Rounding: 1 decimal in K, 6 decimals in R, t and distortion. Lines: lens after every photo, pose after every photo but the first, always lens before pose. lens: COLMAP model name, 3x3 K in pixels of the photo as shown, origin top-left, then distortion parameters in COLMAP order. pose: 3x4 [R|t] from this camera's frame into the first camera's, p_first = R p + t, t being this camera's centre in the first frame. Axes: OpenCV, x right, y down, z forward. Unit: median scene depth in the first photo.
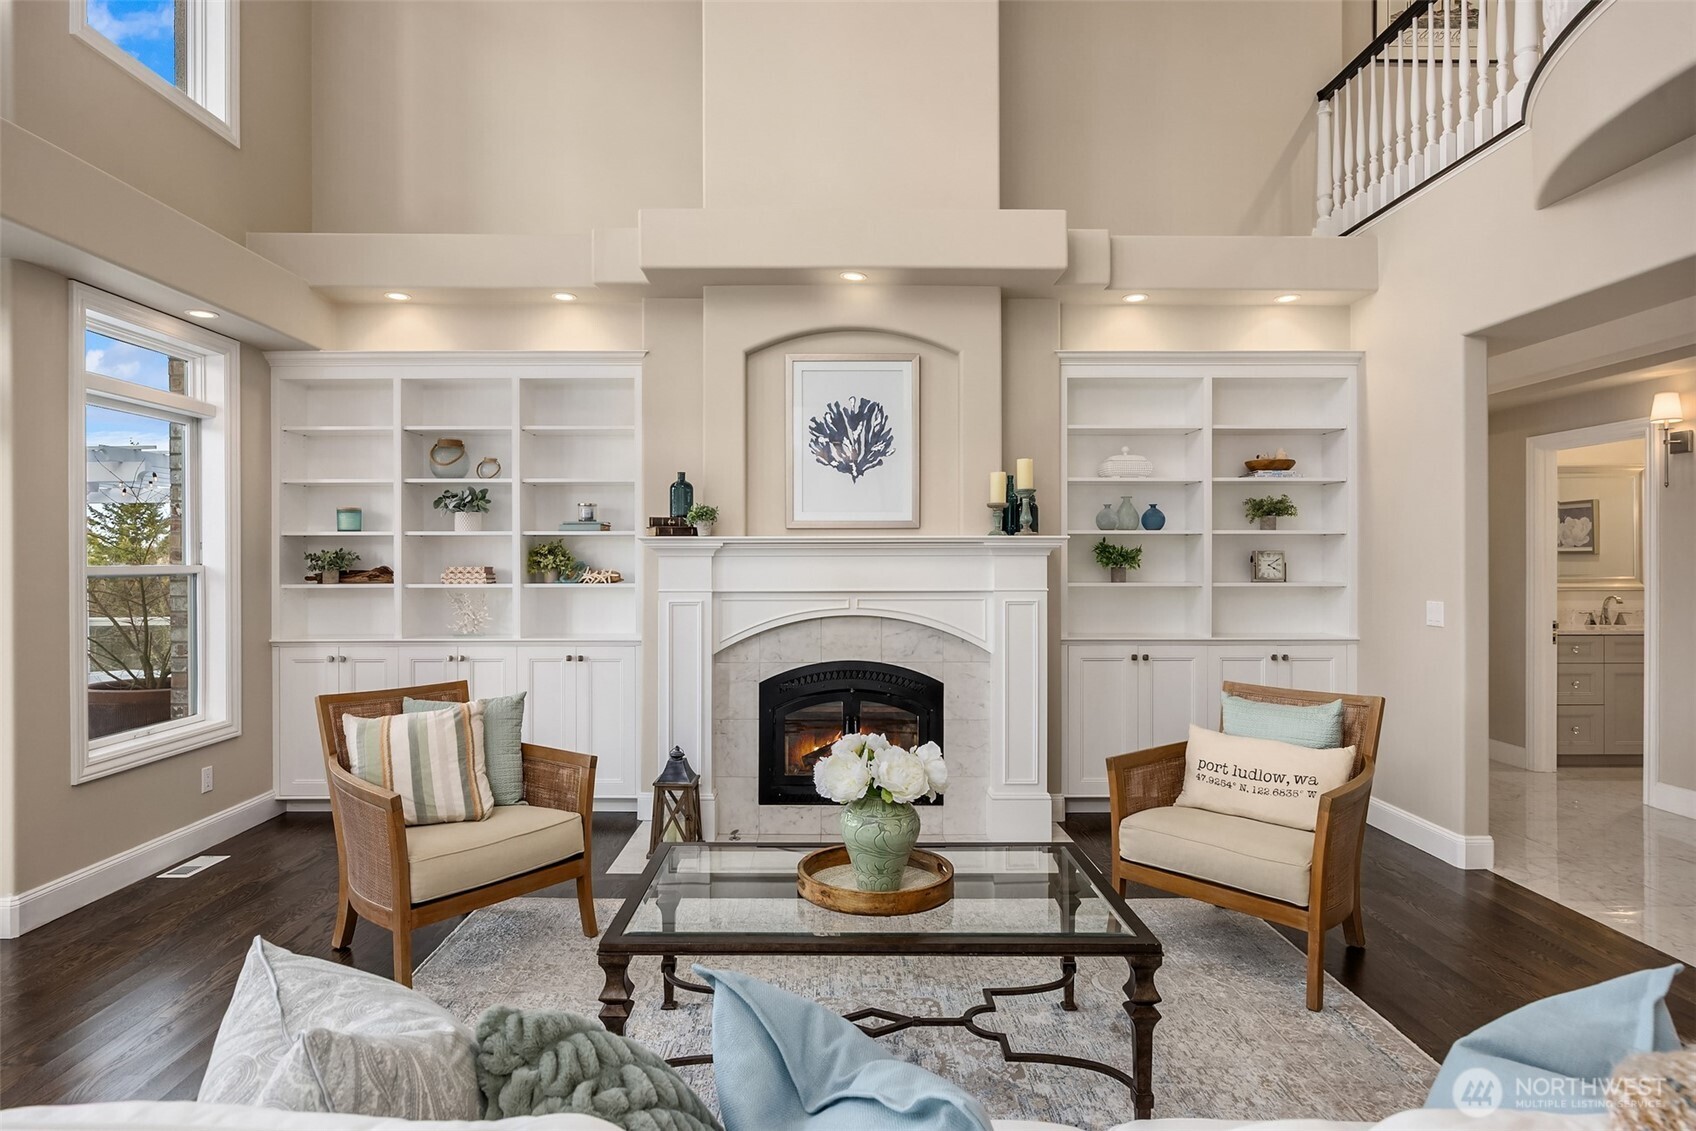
lens RADIAL K [[930.2, 0, 844.4], [0, 930.2, 560.5], [0, 0, 1]] dist [-0.008431, -0.000837]
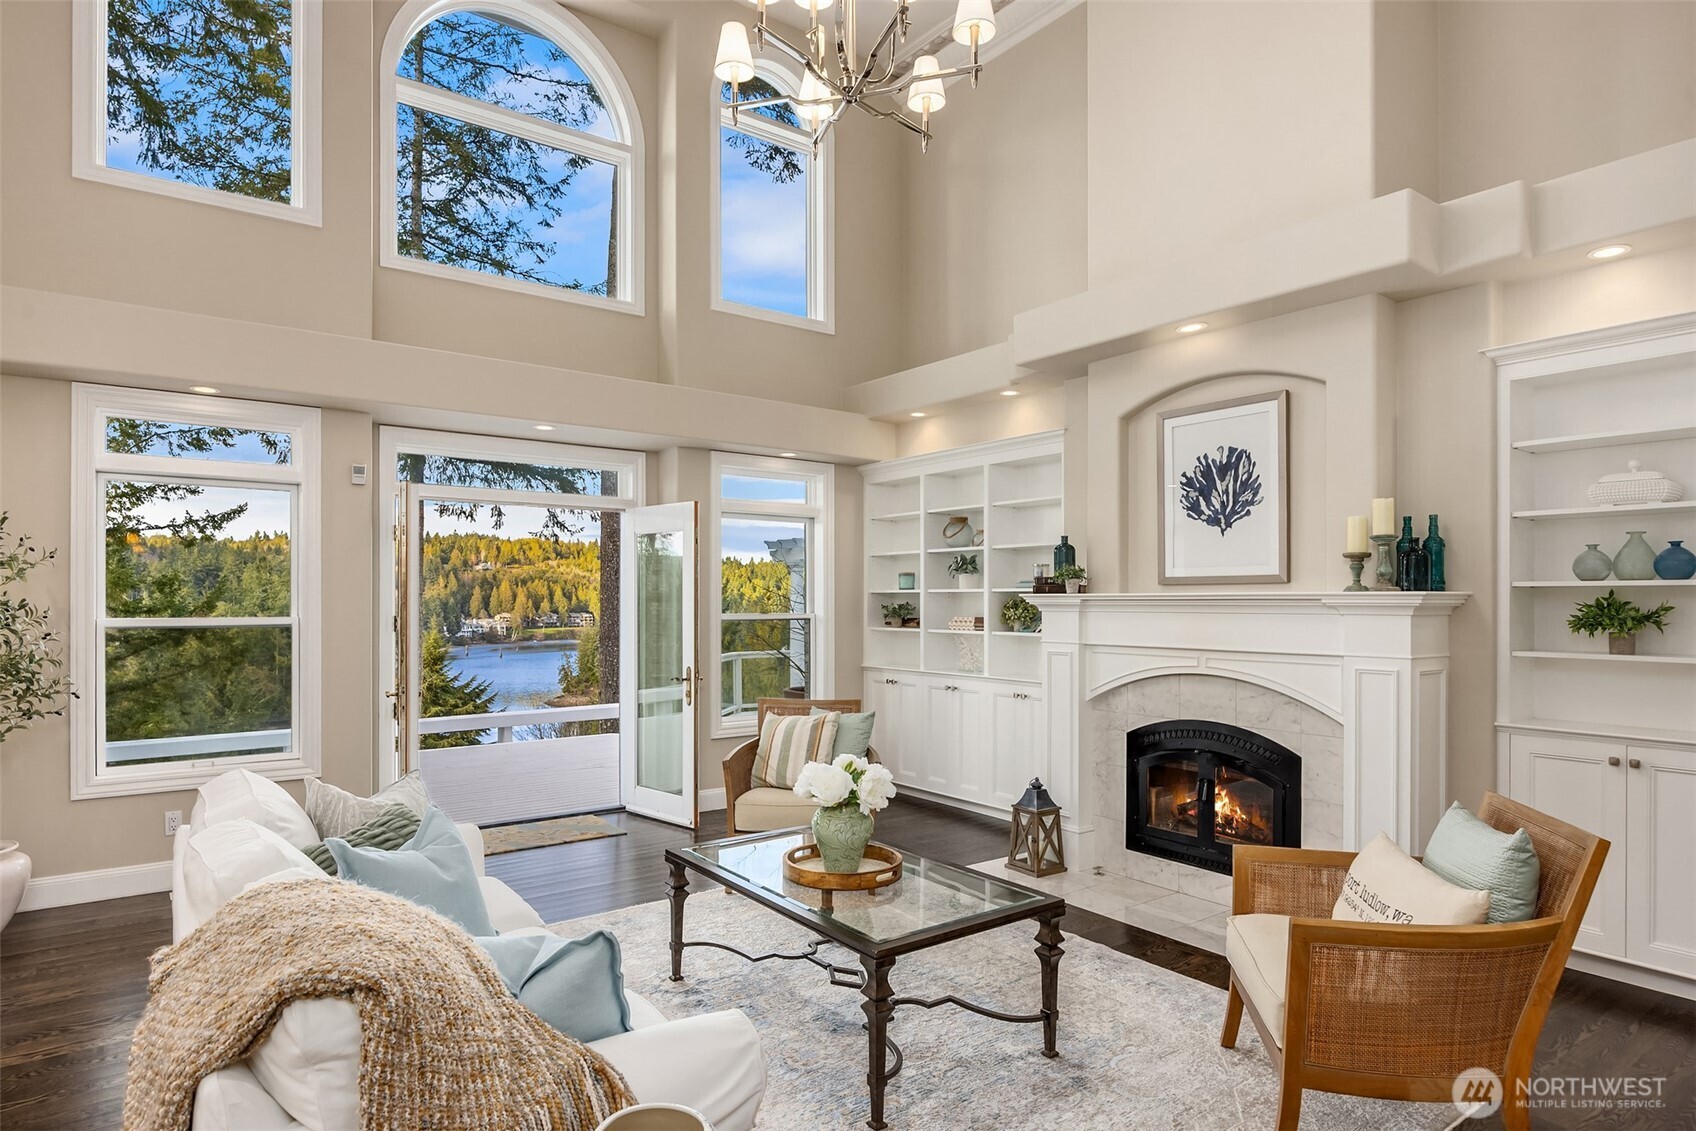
lens RADIAL K [[930.2, 0, 831.2], [0, 930.2, 601.9], [0, 0, 1]] dist [-0.008431, -0.000837]
pose [[0.586462, 0.003689, -0.809968, 0.549411], [-0.005306, 0.999986, 0.000712, -0.014225], [0.809959, 0.003880, 0.586473, 0.113068]]
